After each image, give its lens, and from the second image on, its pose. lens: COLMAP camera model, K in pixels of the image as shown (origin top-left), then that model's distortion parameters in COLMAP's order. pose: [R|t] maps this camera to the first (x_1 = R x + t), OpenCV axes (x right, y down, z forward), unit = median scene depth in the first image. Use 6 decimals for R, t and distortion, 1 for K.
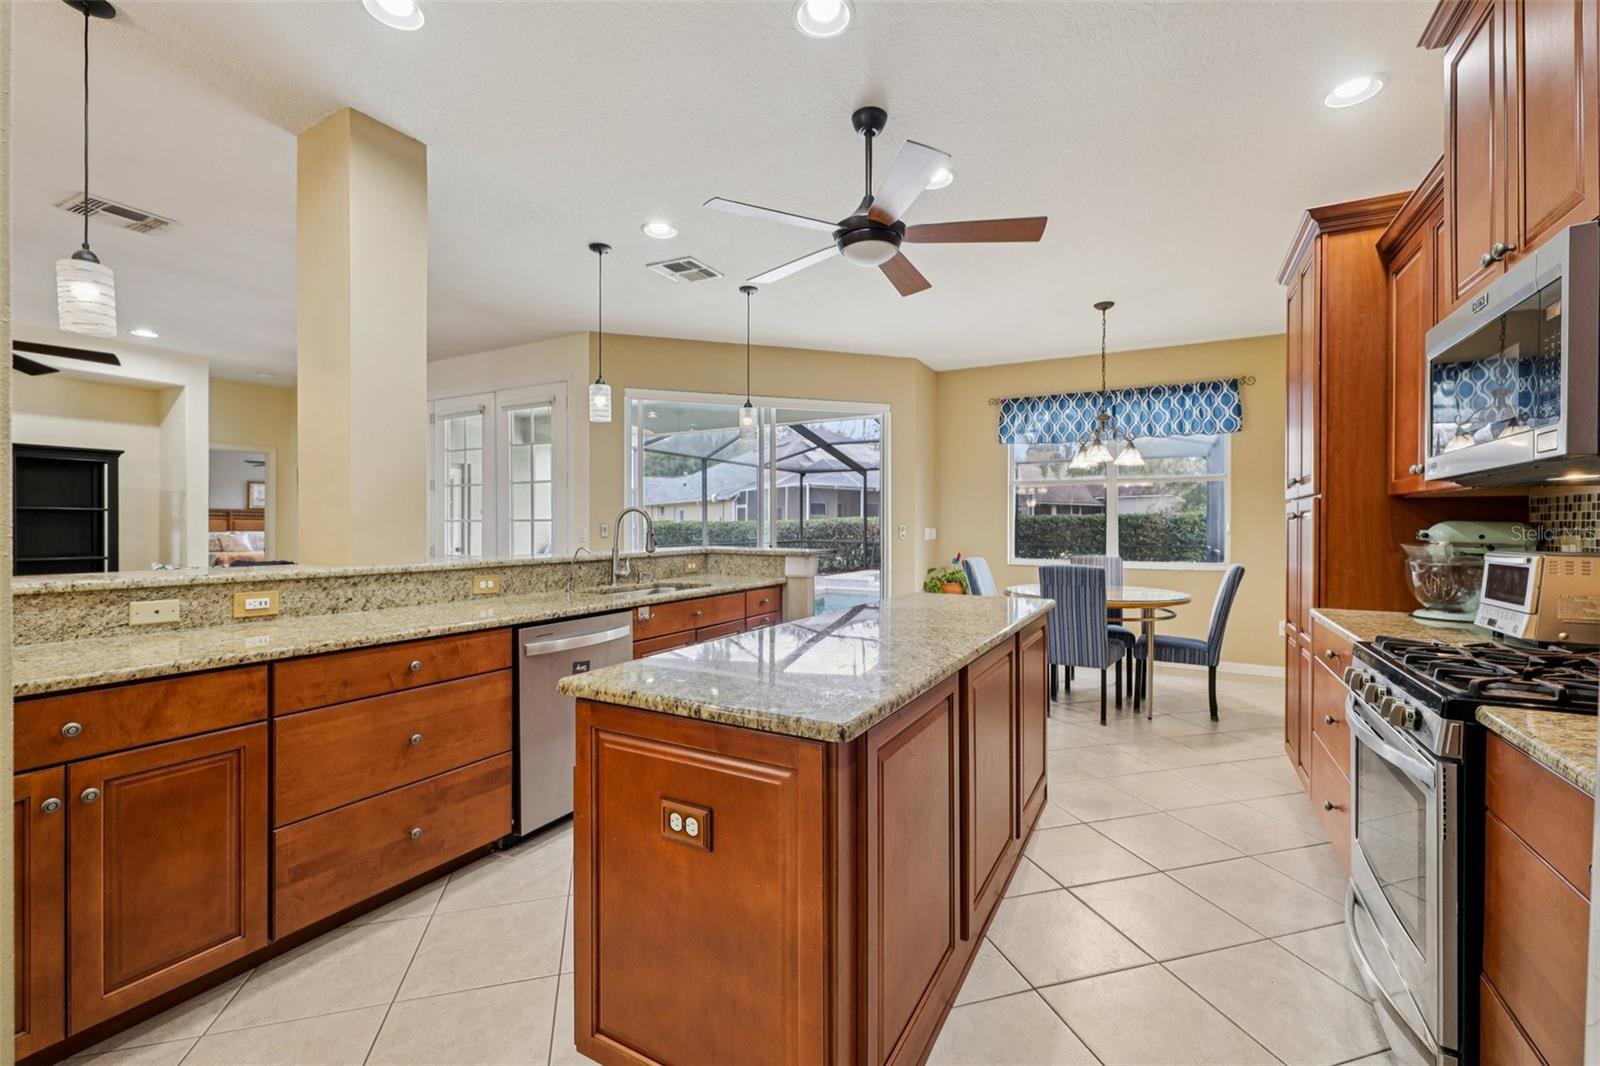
lens RADIAL K [[678.2, 0, 800.5], [0, 678.2, 523.8], [0, 0, 1]] dist [0.000875, -0.000502]
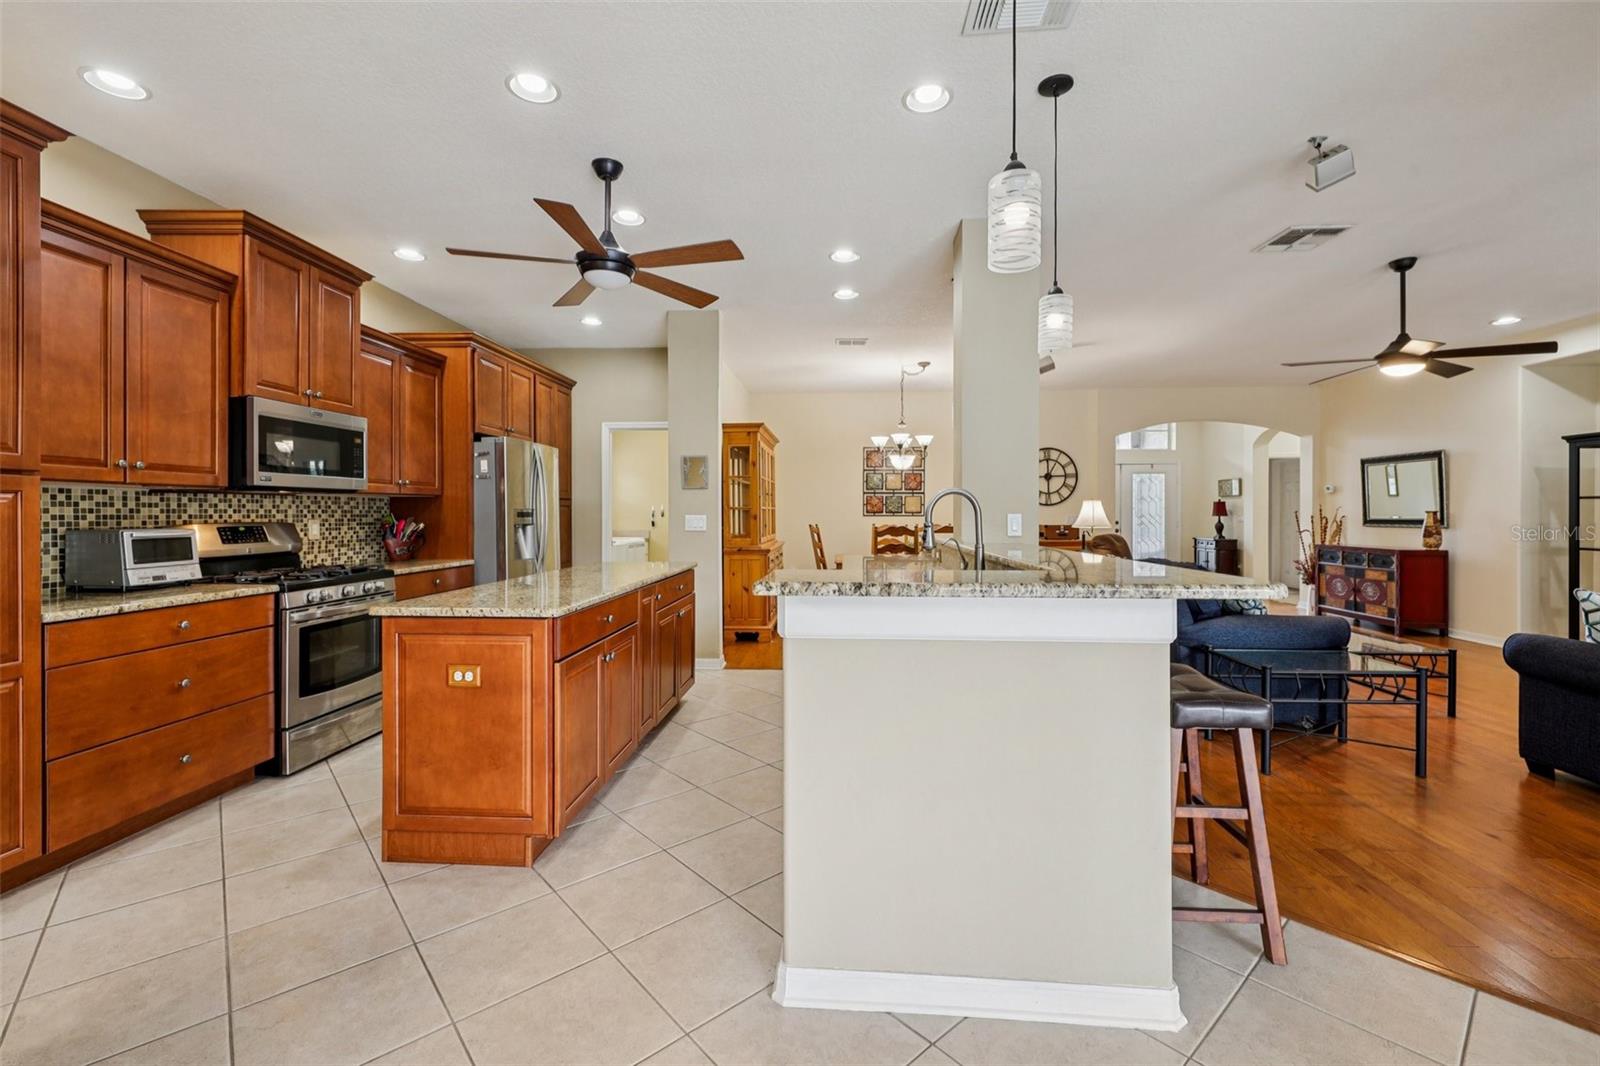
lens RADIAL K [[678.2, 0, 800.1], [0, 678.2, 515.6], [0, 0, 1]] dist [0.000875, -0.000502]
pose [[-0.904408, -0.001460, -0.426667, 0.139039], [-0.001369, 0.999999, -0.000520, 0.003779], [0.426667, 0.000114, -0.904409, 1.018792]]
